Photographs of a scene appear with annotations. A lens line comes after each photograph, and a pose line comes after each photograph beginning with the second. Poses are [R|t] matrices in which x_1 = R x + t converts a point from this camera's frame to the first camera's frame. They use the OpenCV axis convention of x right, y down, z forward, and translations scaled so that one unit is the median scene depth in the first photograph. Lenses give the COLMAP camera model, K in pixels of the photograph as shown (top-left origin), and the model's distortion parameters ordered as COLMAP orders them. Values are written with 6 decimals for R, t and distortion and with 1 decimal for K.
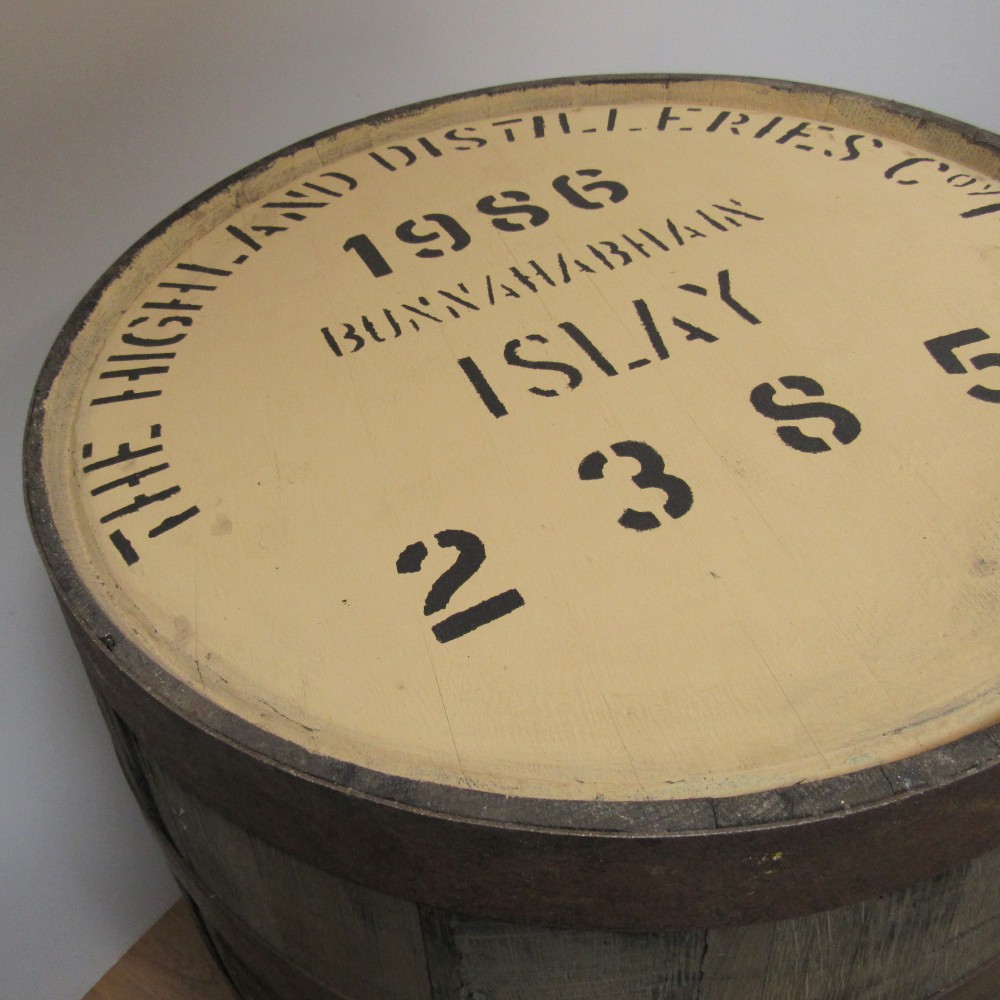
lens RADIAL K [[948.4, 0, 496.0], [0, 948.4, 506.6], [0, 0, 1]] dist [-0.025435, 0.017035]
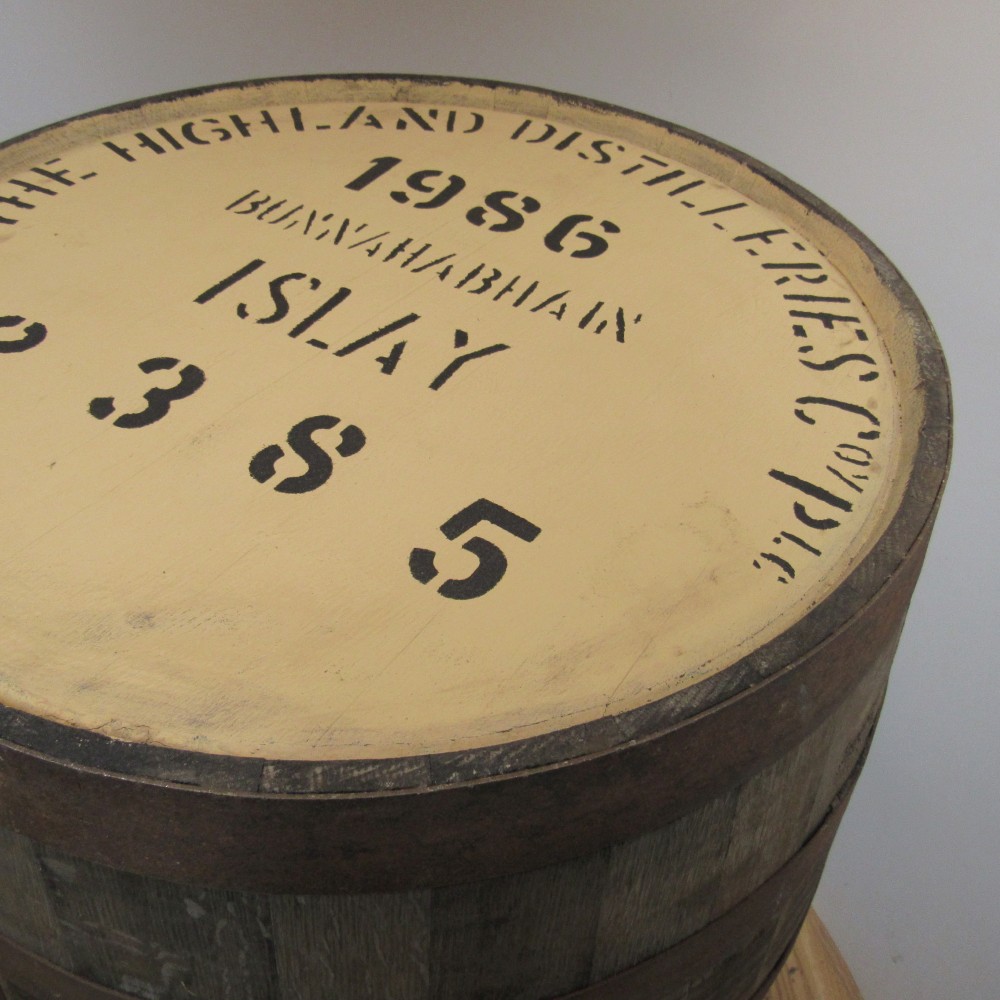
lens RADIAL K [[951.9, 0, 500.0], [0, 951.9, 500.0], [0, 0, 1]] dist [-0.018597, -0.008623]
pose [[0.613858, 0.634983, -0.469015, 0.839045], [-0.631010, 0.751690, 0.191806, -0.336469], [0.474347, 0.178212, 0.862111, 0.228022]]
